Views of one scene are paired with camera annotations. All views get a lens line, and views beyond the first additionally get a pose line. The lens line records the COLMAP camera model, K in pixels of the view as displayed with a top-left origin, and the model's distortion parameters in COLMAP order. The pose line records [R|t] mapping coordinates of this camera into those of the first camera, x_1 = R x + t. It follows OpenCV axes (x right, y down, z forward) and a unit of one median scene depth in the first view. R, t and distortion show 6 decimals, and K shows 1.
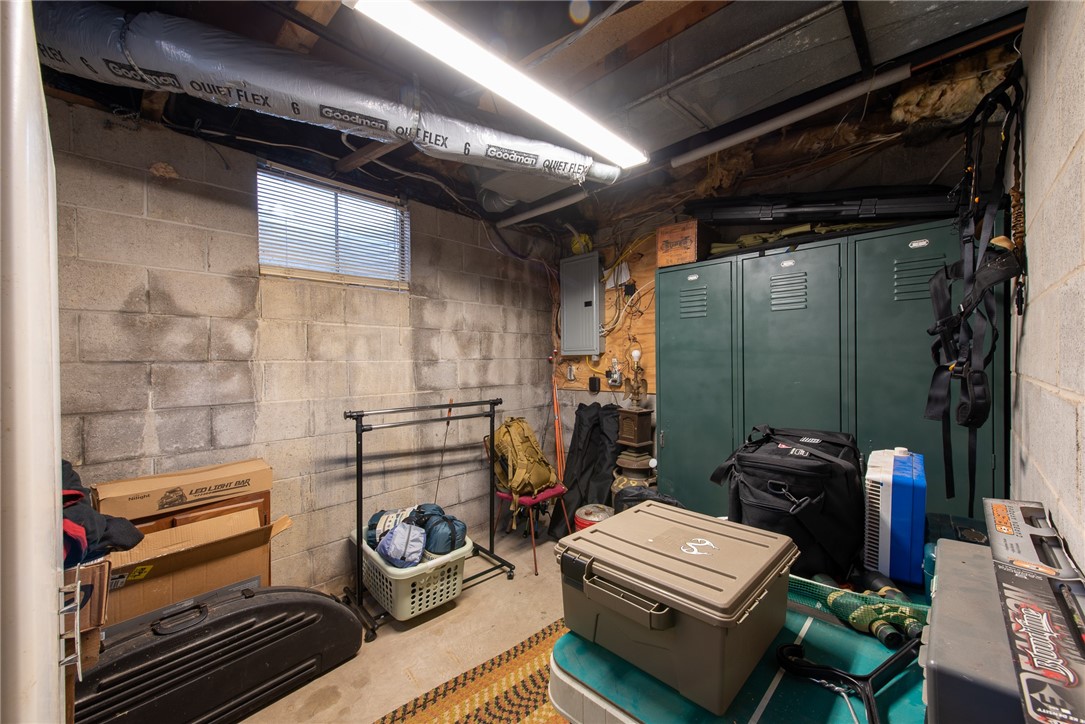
lens RADIAL K [[424.2, 0, 542.7], [0, 424.2, 363.9], [0, 0, 1]] dist [0.009762, -0.001182]
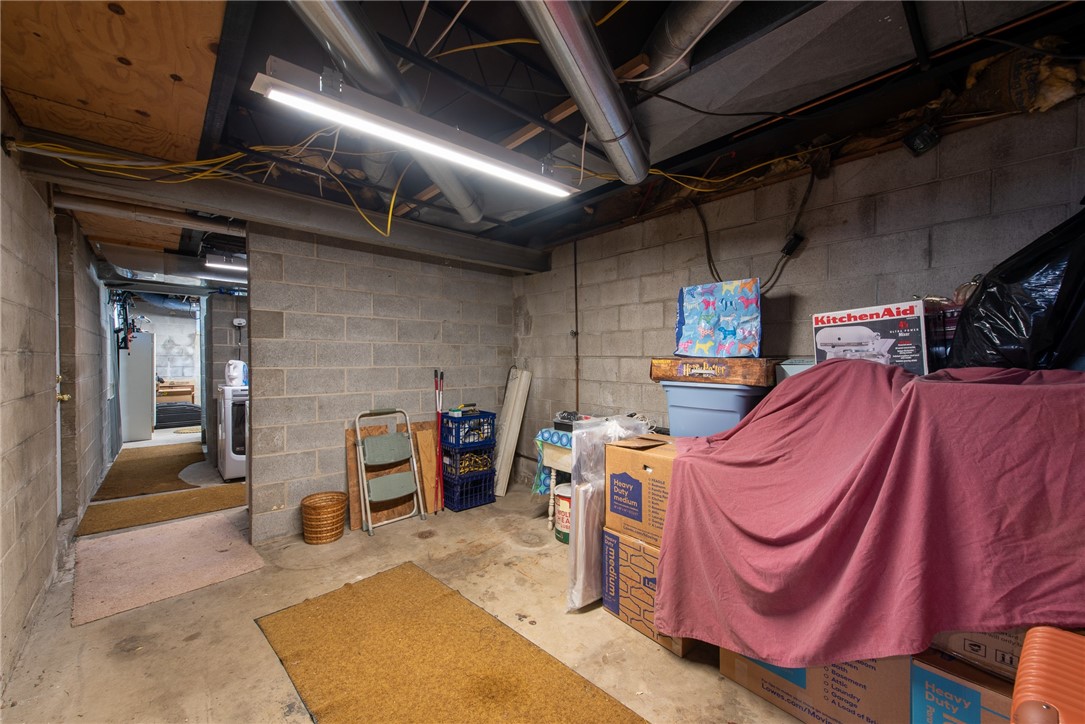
lens RADIAL K [[424.2, 0, 542.5], [0, 424.2, 359.1], [0, 0, 1]] dist [0.009762, -0.001182]
pose [[0.997961, 0.010932, -0.062887, 3.225000], [-0.011141, 0.999934, -0.002968, -0.000361], [0.062851, 0.003663, 0.998016, -3.177230]]
